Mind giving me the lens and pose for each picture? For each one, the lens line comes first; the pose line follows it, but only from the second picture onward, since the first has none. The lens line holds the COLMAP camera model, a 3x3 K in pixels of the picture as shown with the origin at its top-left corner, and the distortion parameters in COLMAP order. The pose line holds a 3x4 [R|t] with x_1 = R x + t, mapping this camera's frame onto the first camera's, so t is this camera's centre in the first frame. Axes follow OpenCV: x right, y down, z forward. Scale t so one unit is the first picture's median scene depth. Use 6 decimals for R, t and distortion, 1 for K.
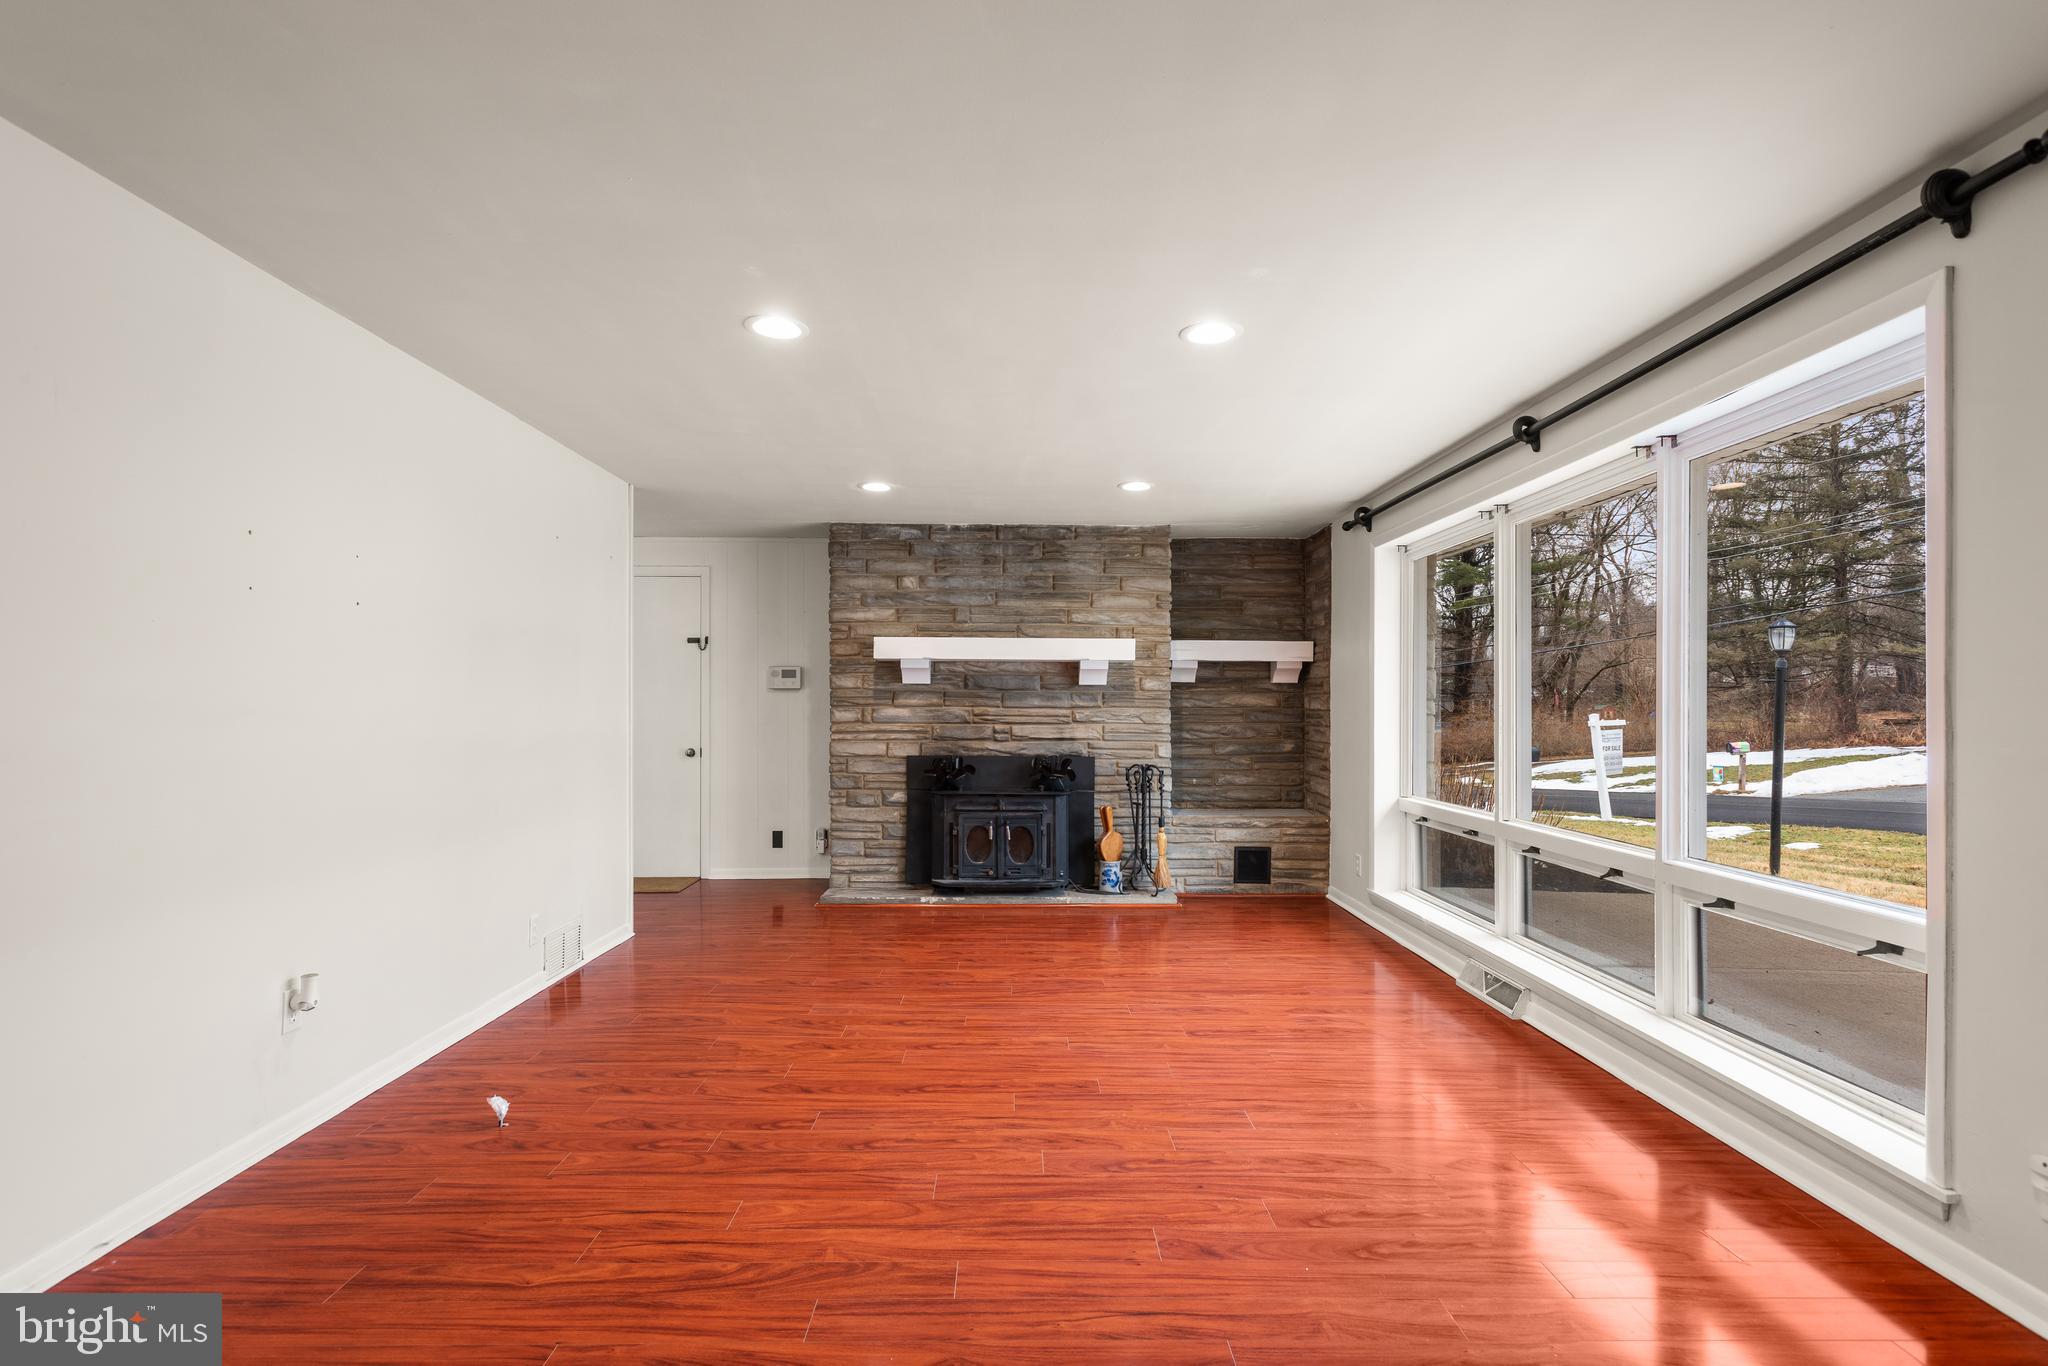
lens RADIAL K [[976.1, 0, 1023.6], [0, 976.1, 704.1], [0, 0, 1]] dist [0.025873, -0.009311]
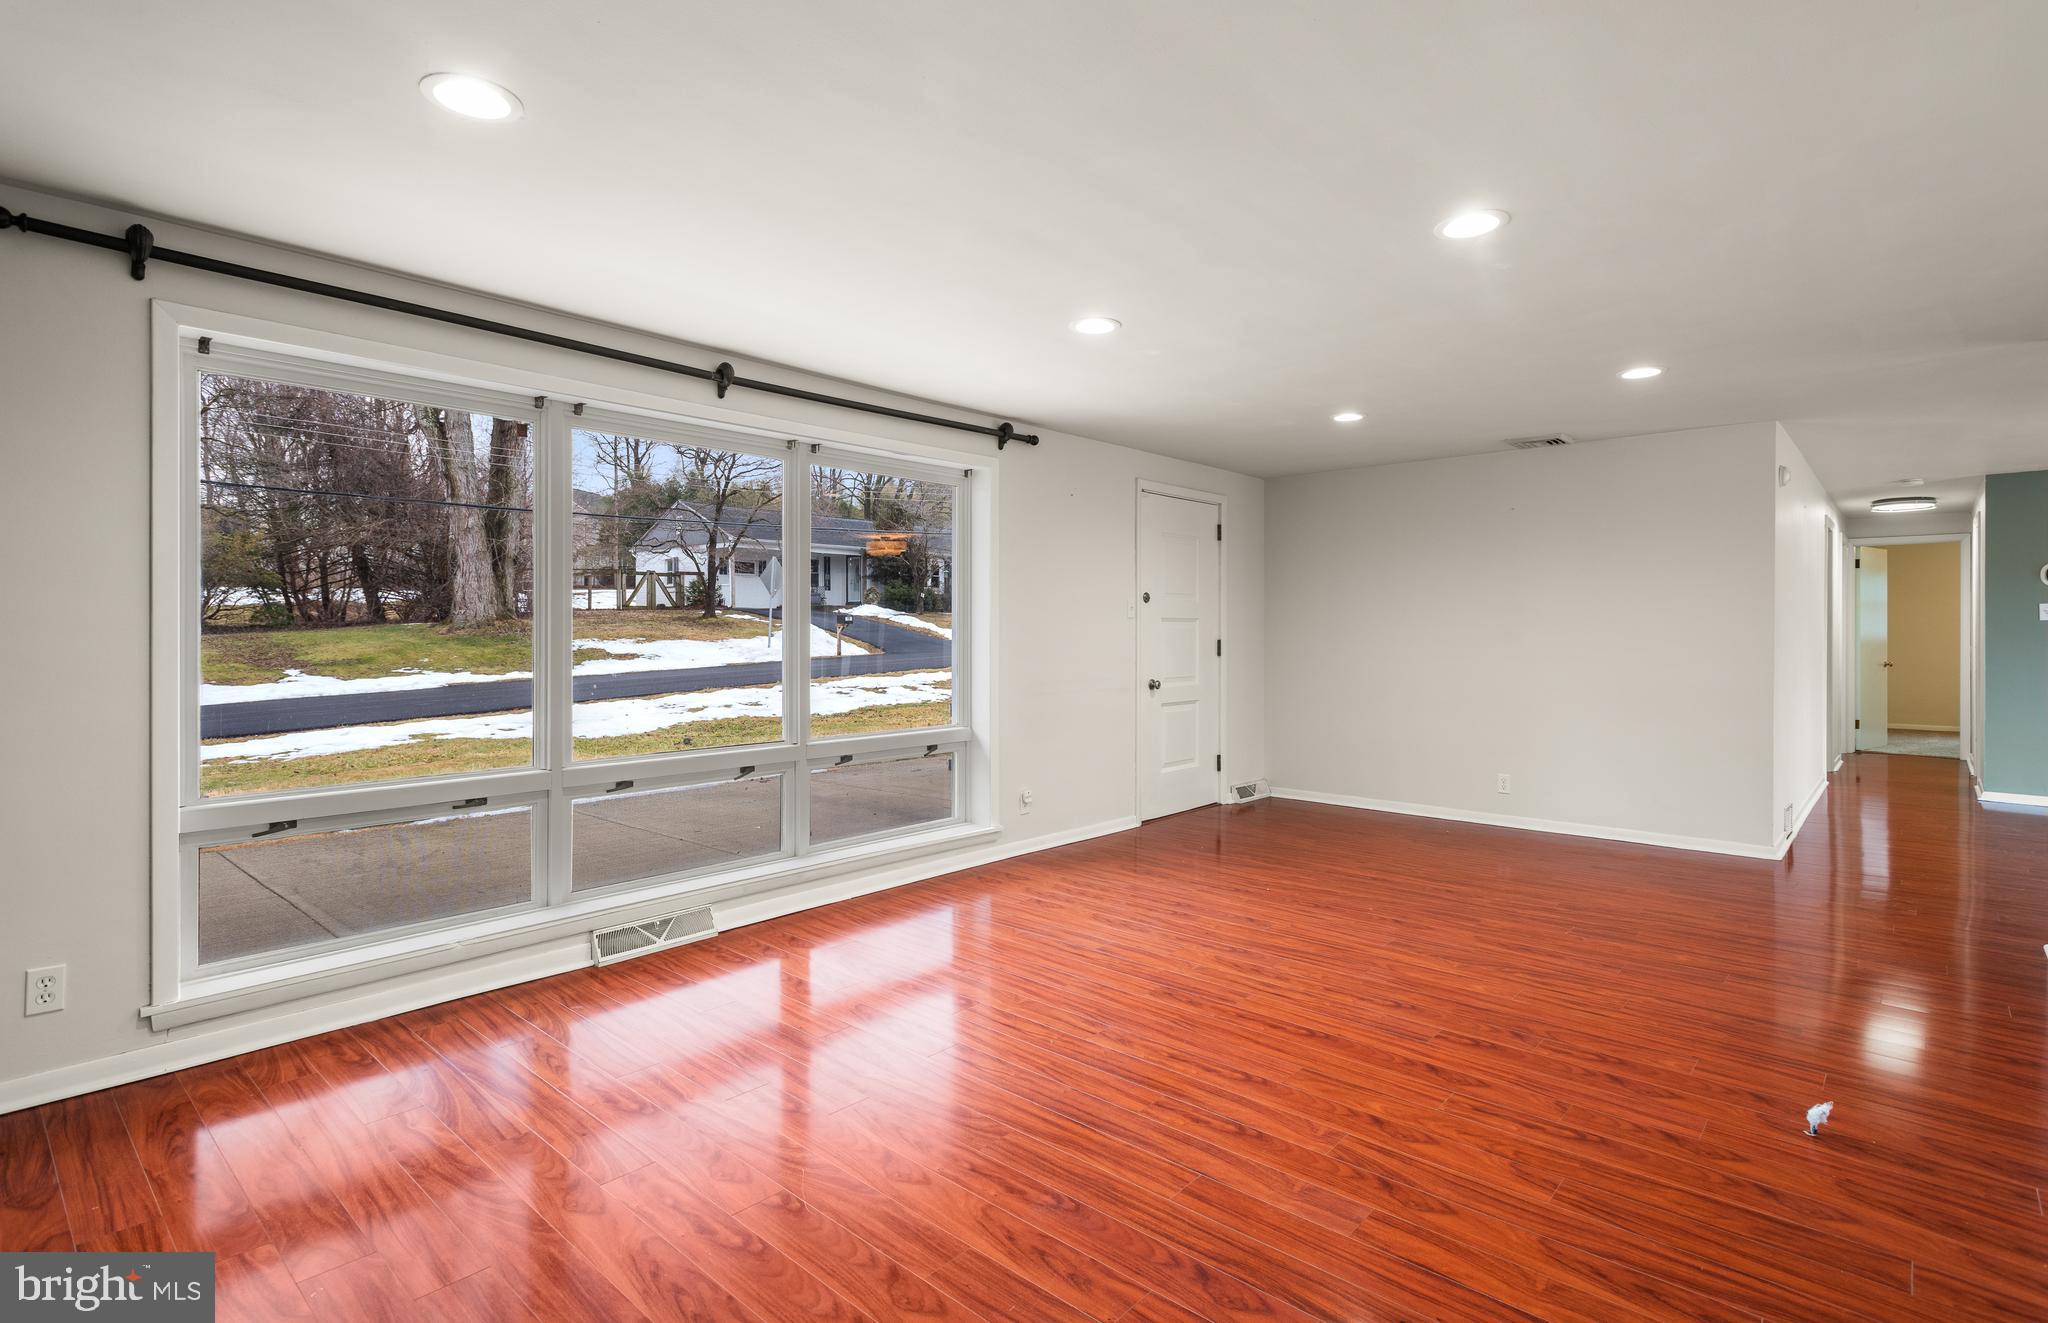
lens RADIAL K [[994.3, 0, 1024.0], [0, 994.3, 633.6], [0, 0, 1]] dist [0.022598, -0.007120]
pose [[-0.735355, -0.002567, 0.677678, -0.278800], [-0.001735, 0.999997, 0.001905, -0.001485], [-0.677680, 0.000225, -0.735357, 0.949003]]
